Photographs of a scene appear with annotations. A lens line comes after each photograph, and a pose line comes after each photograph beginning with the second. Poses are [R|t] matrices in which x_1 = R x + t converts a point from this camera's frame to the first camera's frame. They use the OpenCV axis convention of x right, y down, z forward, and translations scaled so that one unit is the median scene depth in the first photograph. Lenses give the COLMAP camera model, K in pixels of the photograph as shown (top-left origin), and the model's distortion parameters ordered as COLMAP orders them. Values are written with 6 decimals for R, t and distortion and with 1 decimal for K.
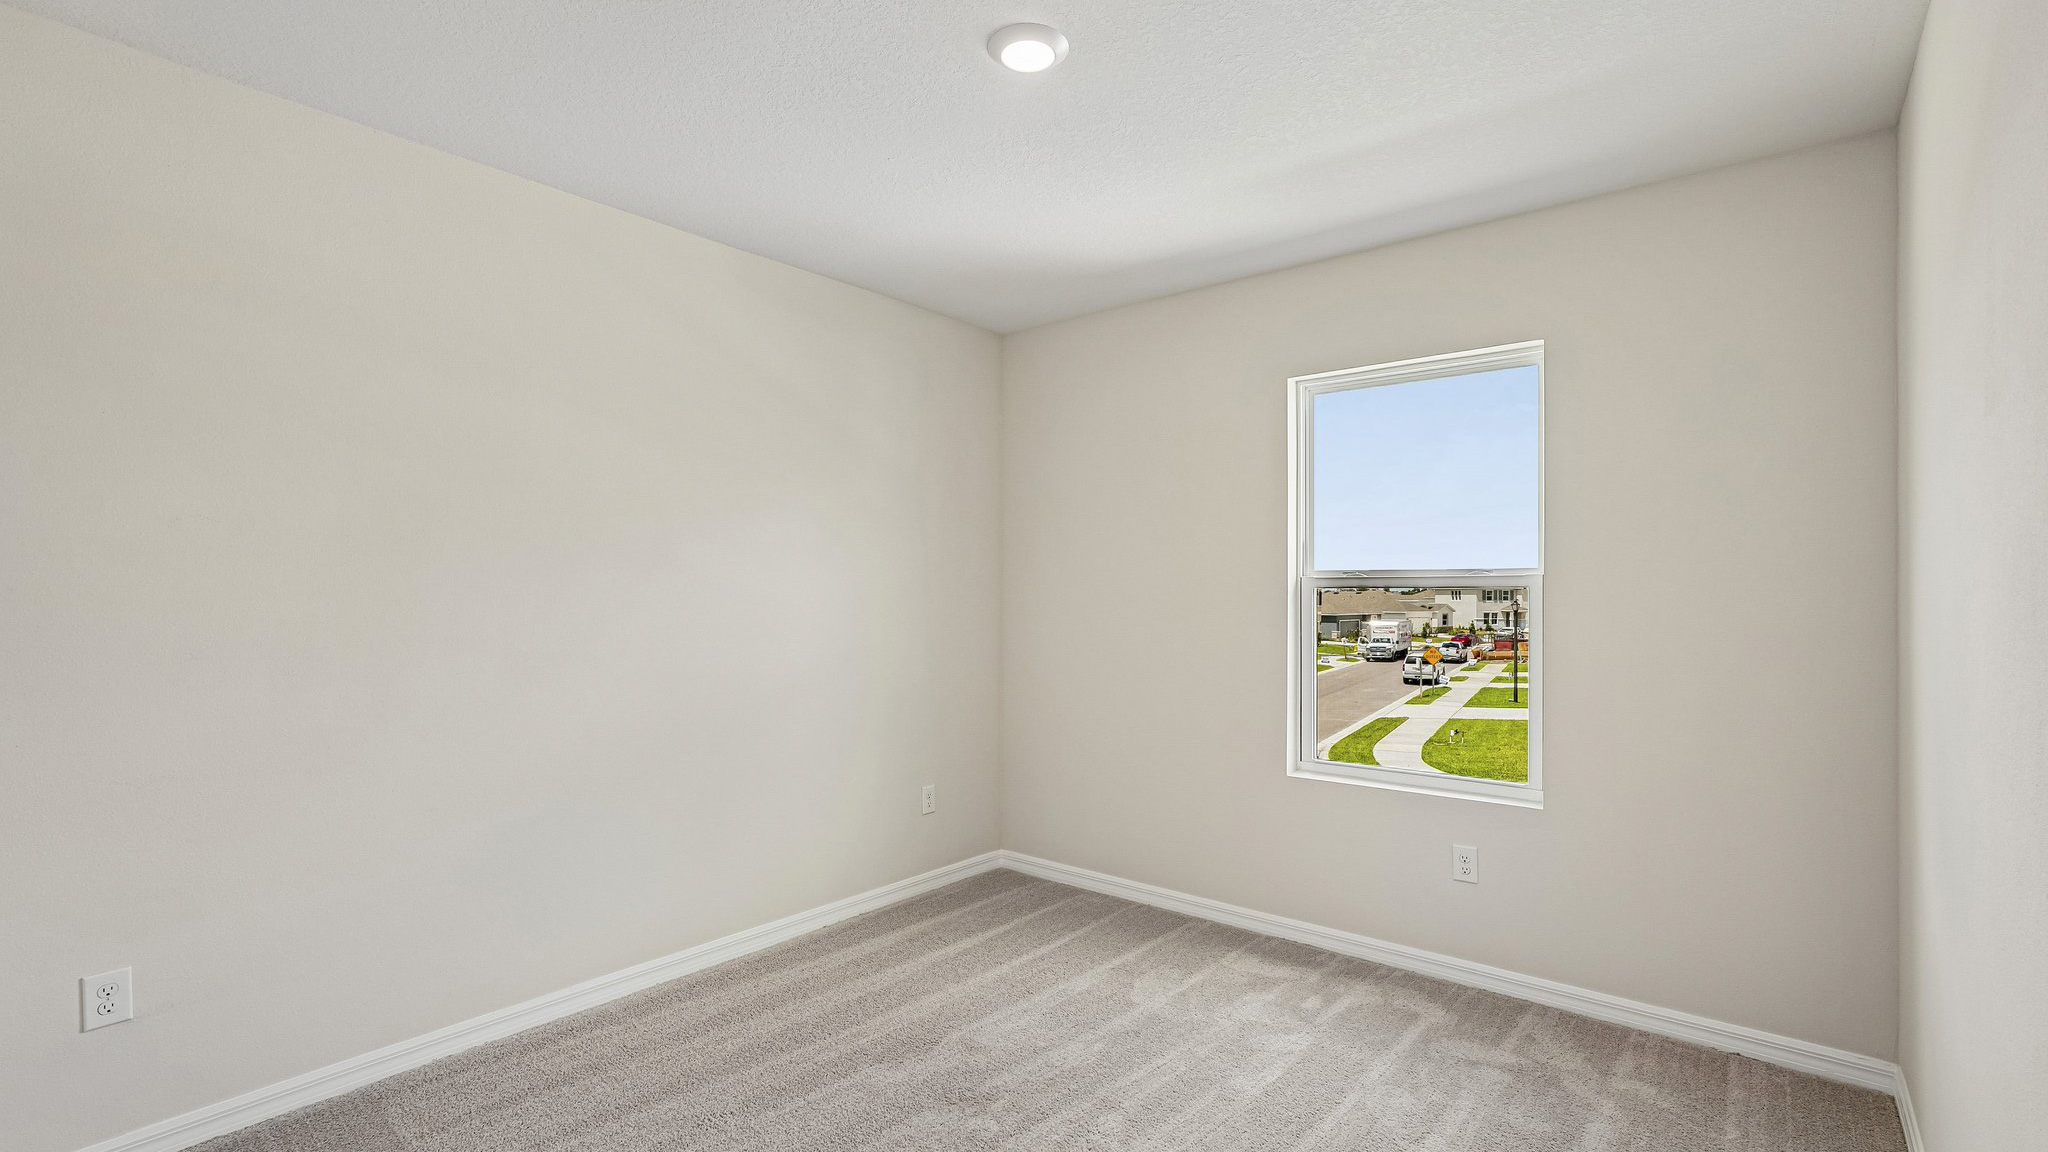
lens RADIAL K [[915.5, 0, 1019.3], [0, 915.5, 591.6], [0, 0, 1]] dist [0.003701, 0.001001]
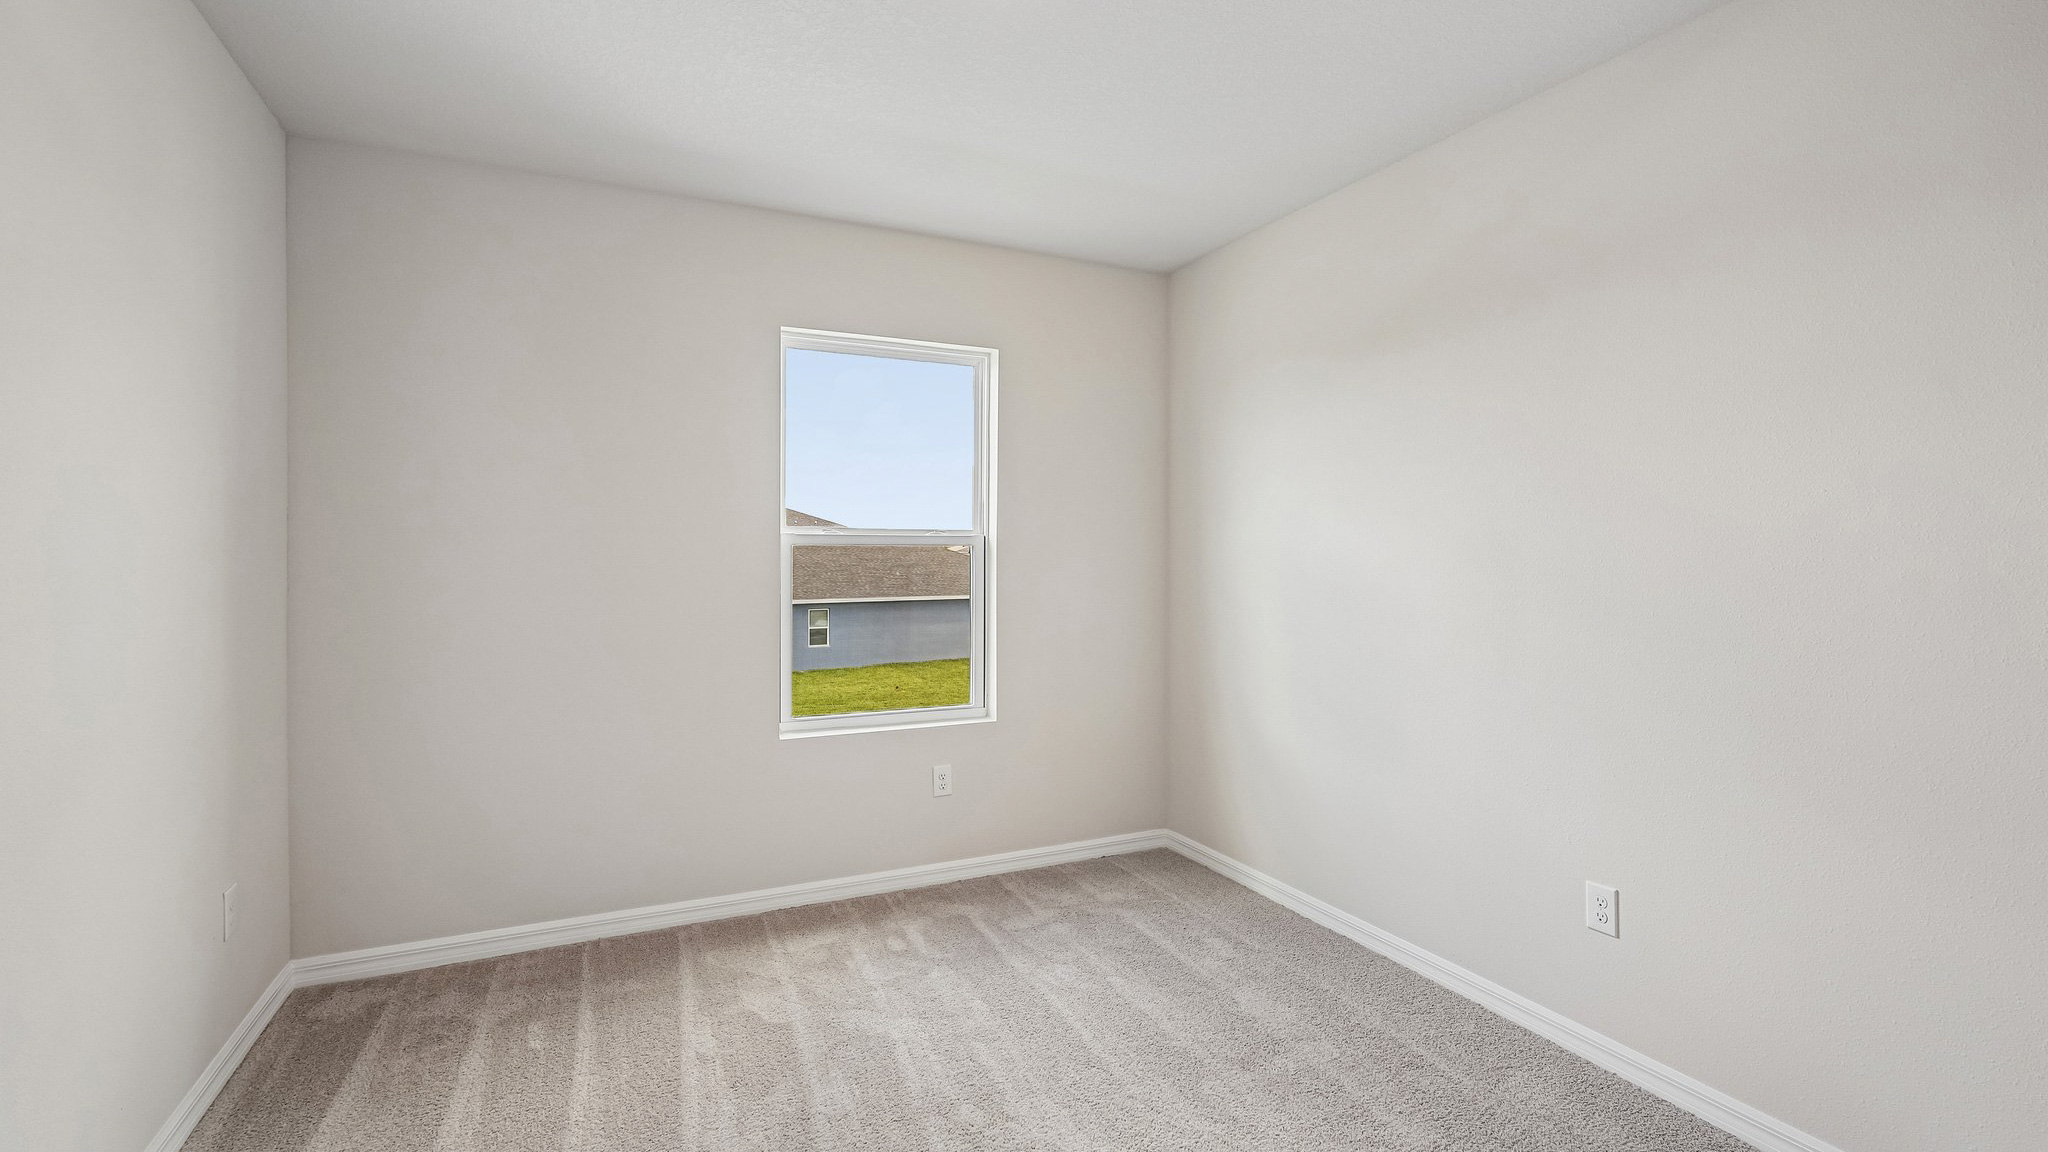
lens RADIAL K [[915.5, 0, 1017.9], [0, 915.5, 560.2], [0, 0, 1]] dist [0.003701, 0.001001]
pose [[0.435218, -0.014351, 0.900211, -0.587491], [-0.000841, 0.999866, 0.016347, -0.006444], [-0.900325, -0.007872, 0.435147, 0.449154]]
